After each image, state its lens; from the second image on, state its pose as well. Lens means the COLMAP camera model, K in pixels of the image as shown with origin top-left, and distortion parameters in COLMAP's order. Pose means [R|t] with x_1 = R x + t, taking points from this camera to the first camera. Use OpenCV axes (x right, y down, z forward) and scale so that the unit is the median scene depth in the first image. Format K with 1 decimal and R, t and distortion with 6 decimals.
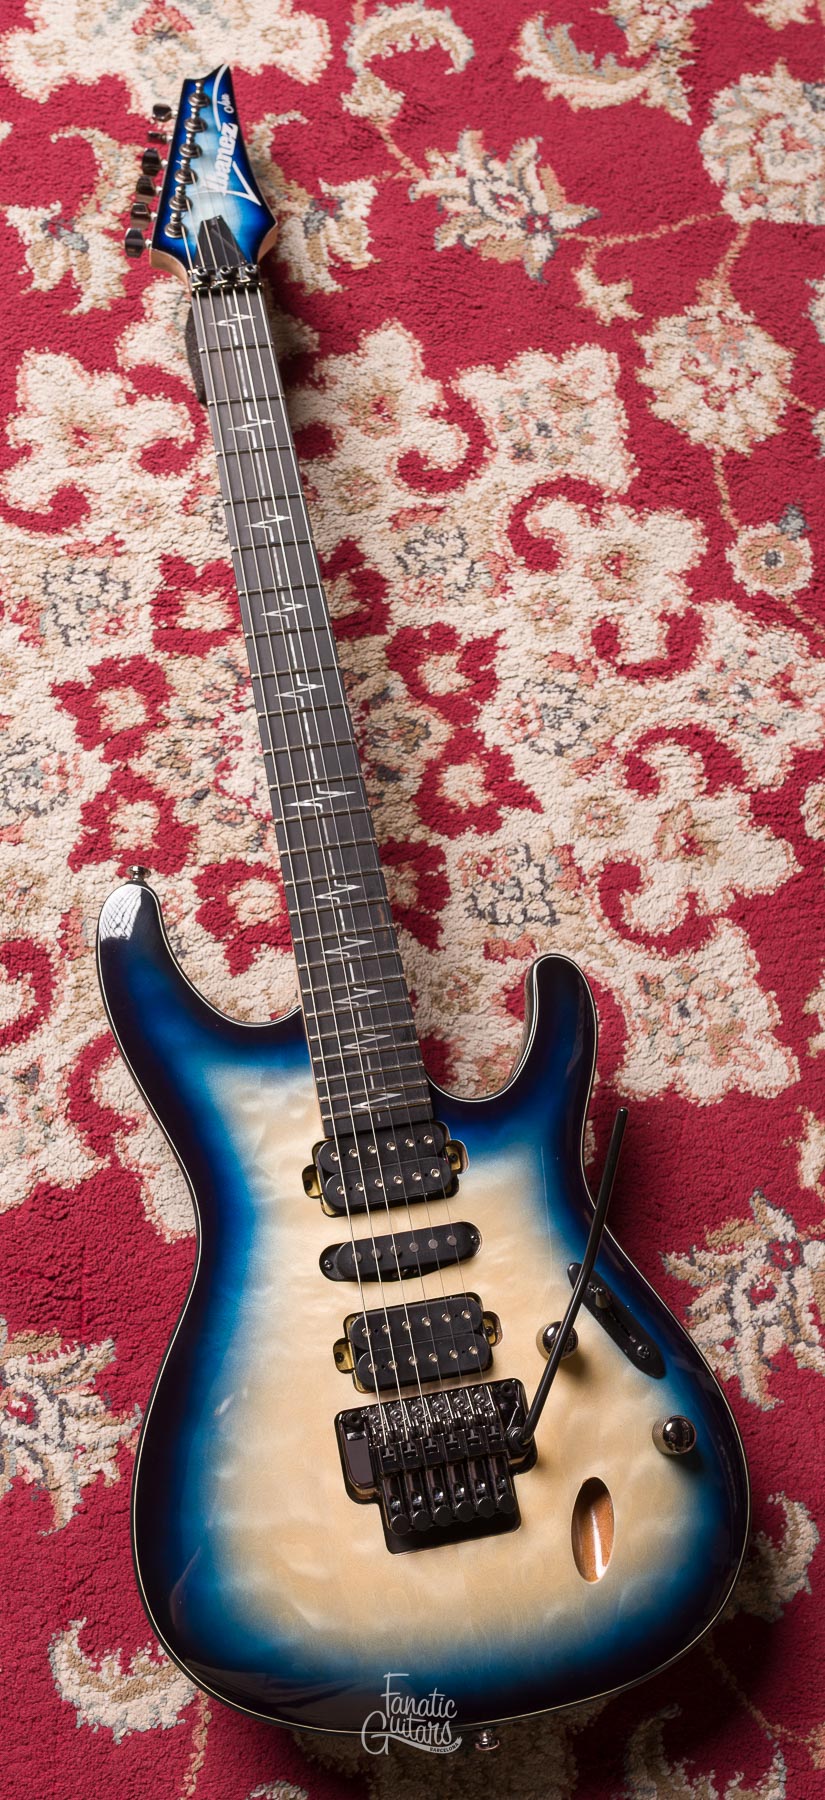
lens RADIAL K [[1838.7, 0, 364.0], [0, 1838.7, 887.1], [0, 0, 1]] dist [-0.001024, 0.000922]
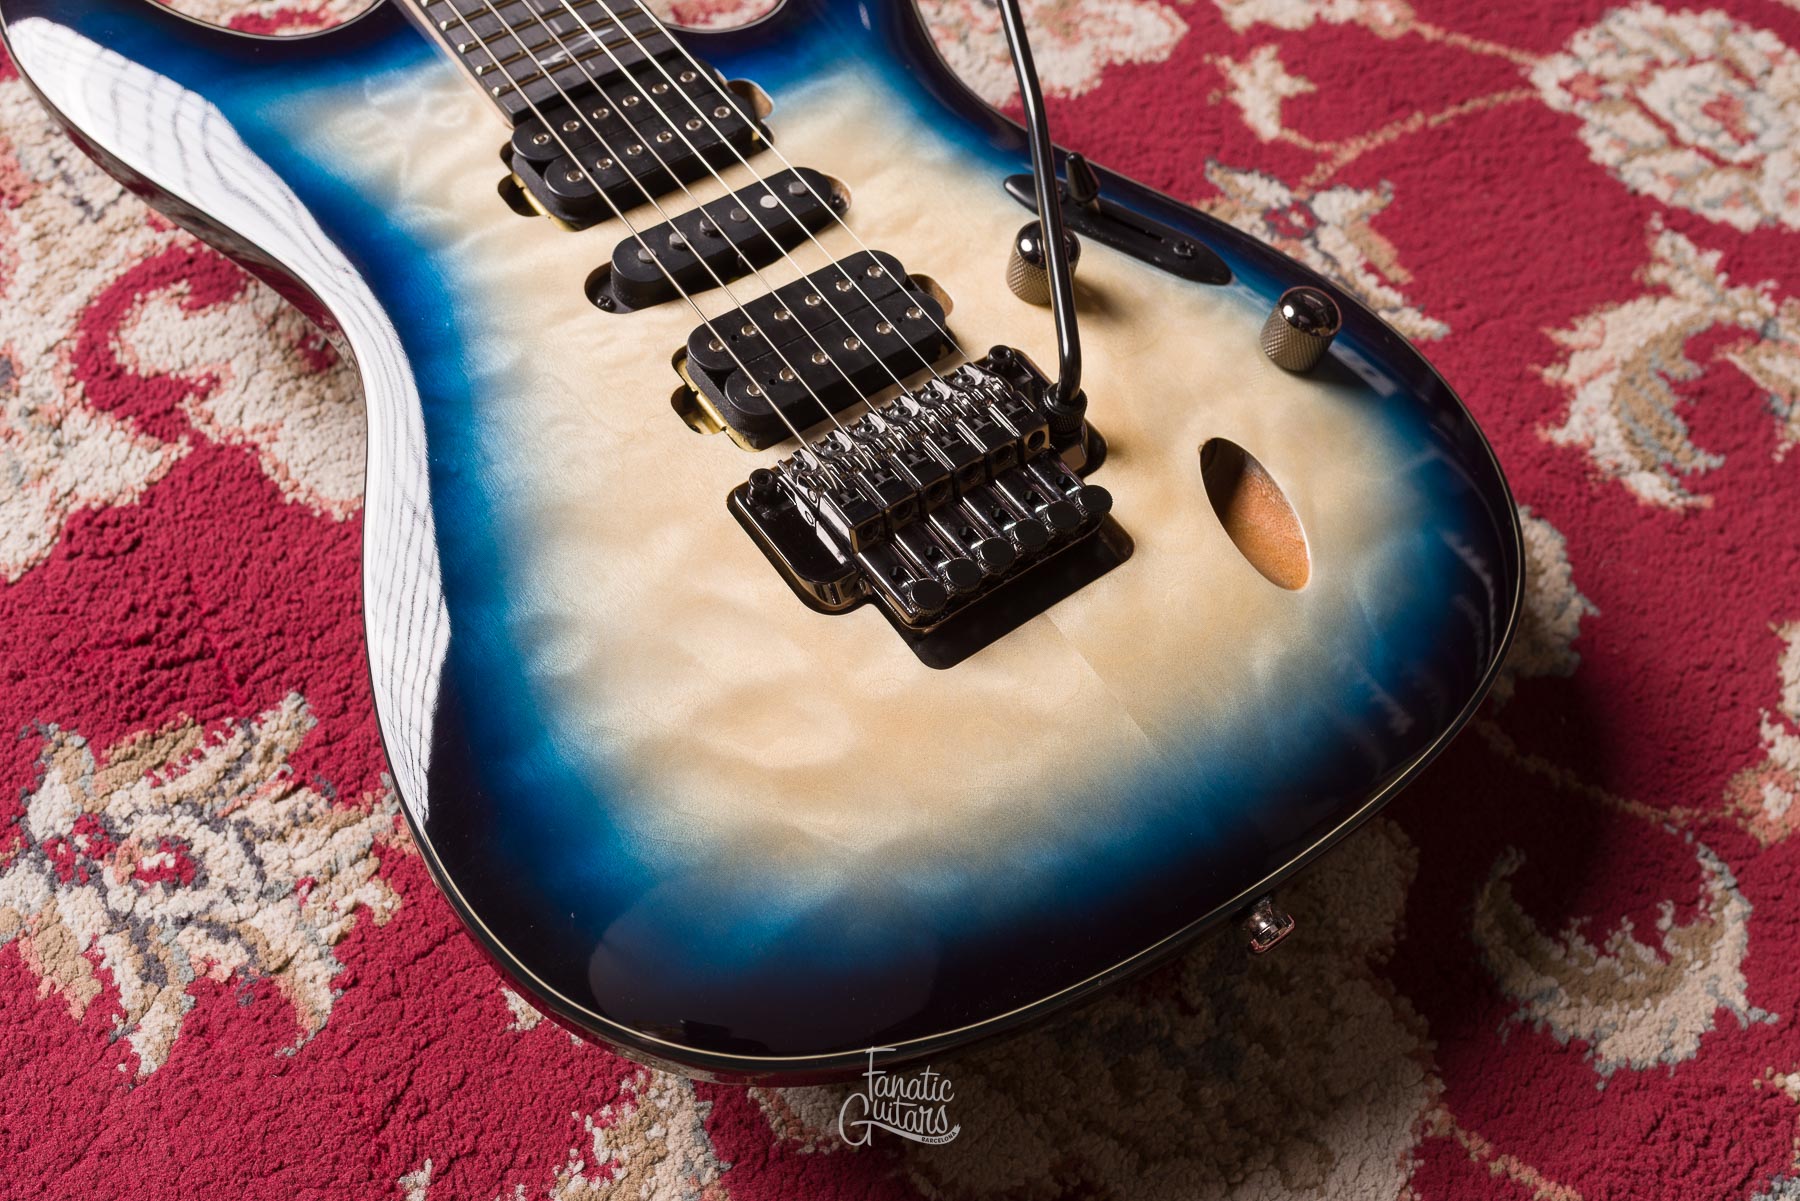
lens RADIAL K [[1760.1, 0, 903.8], [0, 1760.1, 603.3], [0, 0, 1]] dist [0.001791, 0.000011]
pose [[0.897839, -0.378342, 0.225259, -0.074755], [0.417346, 0.894299, -0.161405, 0.333620], [-0.140382, 0.238927, 0.960837, 0.426328]]
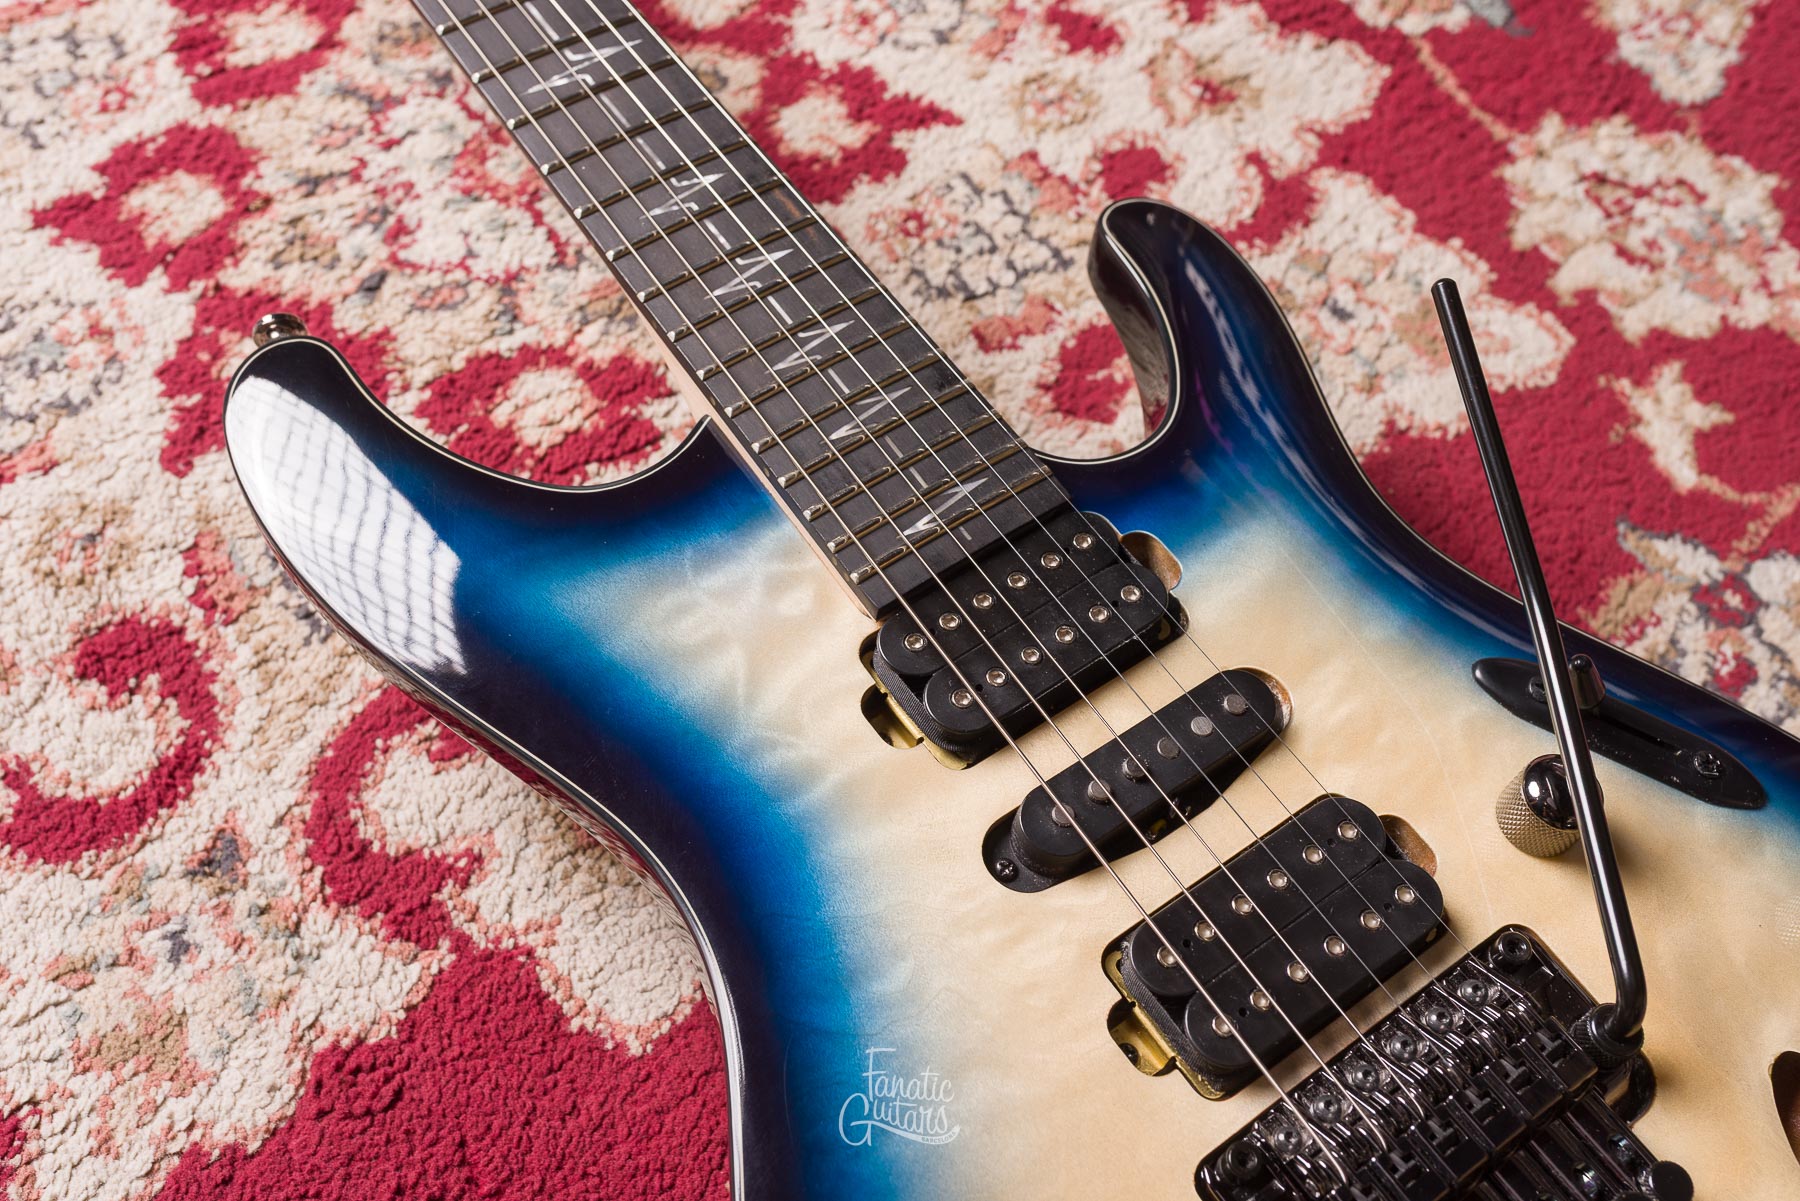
lens RADIAL K [[1760.1, 0, 903.8], [0, 1760.1, 603.3], [0, 0, 1]] dist [0.001791, 0.000011]
pose [[0.905851, -0.376840, 0.193454, -0.080093], [0.408222, 0.898539, -0.161192, 0.170778], [-0.113082, 0.224988, 0.967777, 0.491501]]
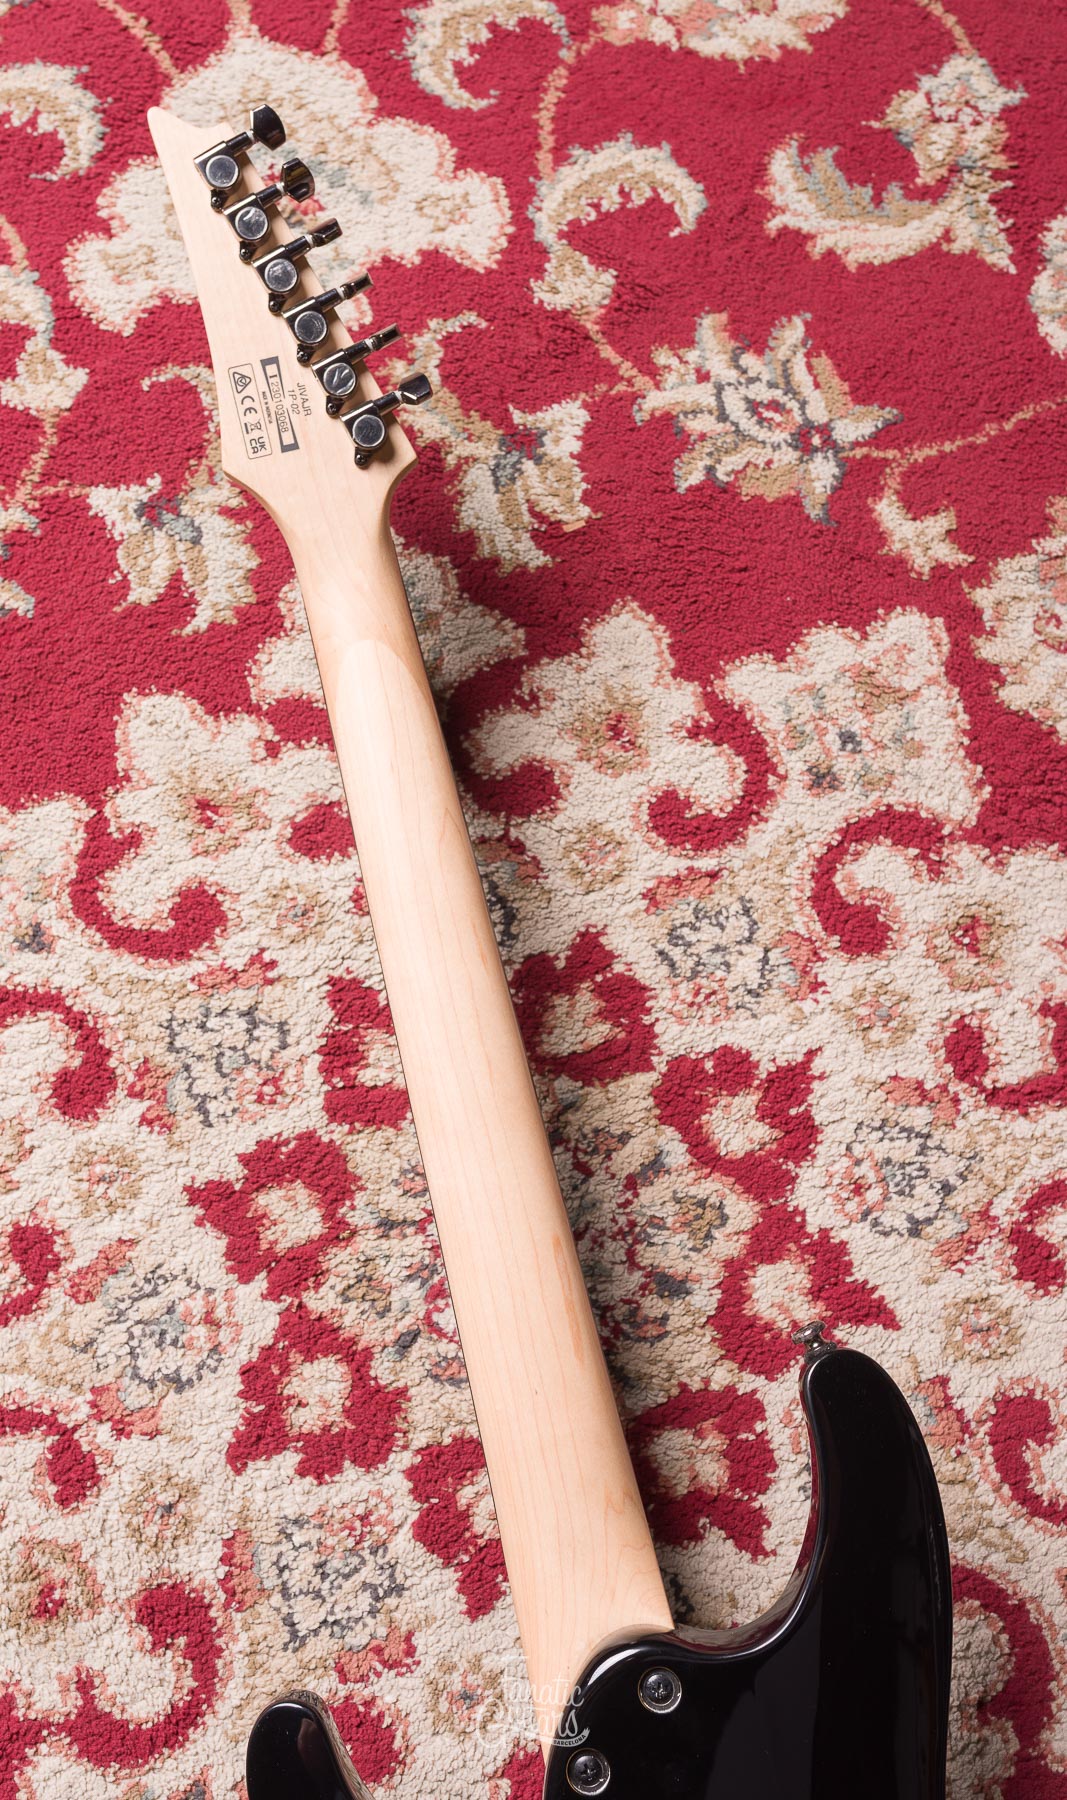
lens RADIAL K [[1807.5, 0, 441.2], [0, 1807.5, 847.9], [0, 0, 1]] dist [-0.000228, -0.001572]
pose [[0.995069, -0.069716, -0.070557, -0.013677], [0.070359, 0.997499, 0.006667, -0.232113], [0.069916, -0.011599, 0.997485, 0.301708]]
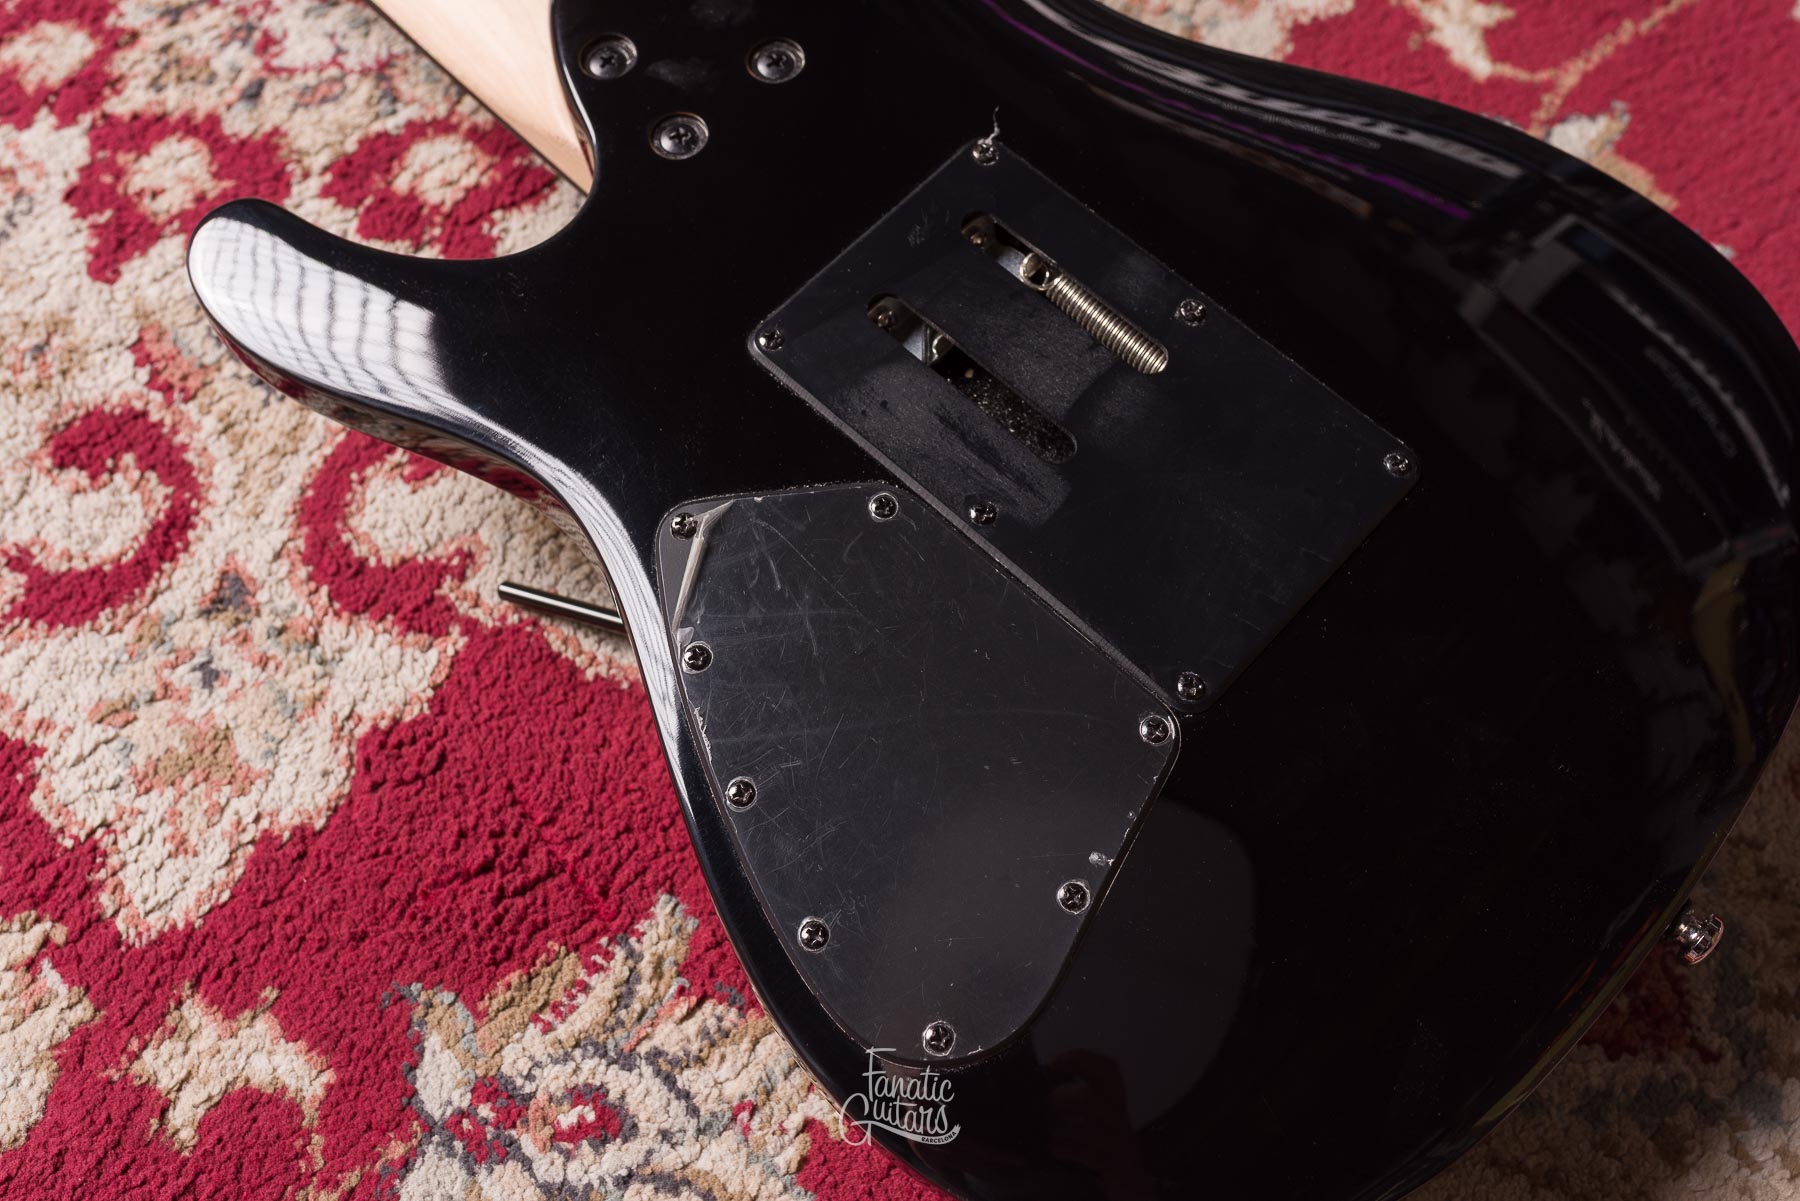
lens RADIAL K [[1760.1, 0, 903.8], [0, 1760.1, 603.3], [0, 0, 1]] dist [0.001791, 0.000011]
pose [[0.803706, -0.541778, 0.246034, -0.140497], [0.578371, 0.808445, -0.109101, 0.238801], [-0.139796, 0.229984, 0.963101, 0.474203]]
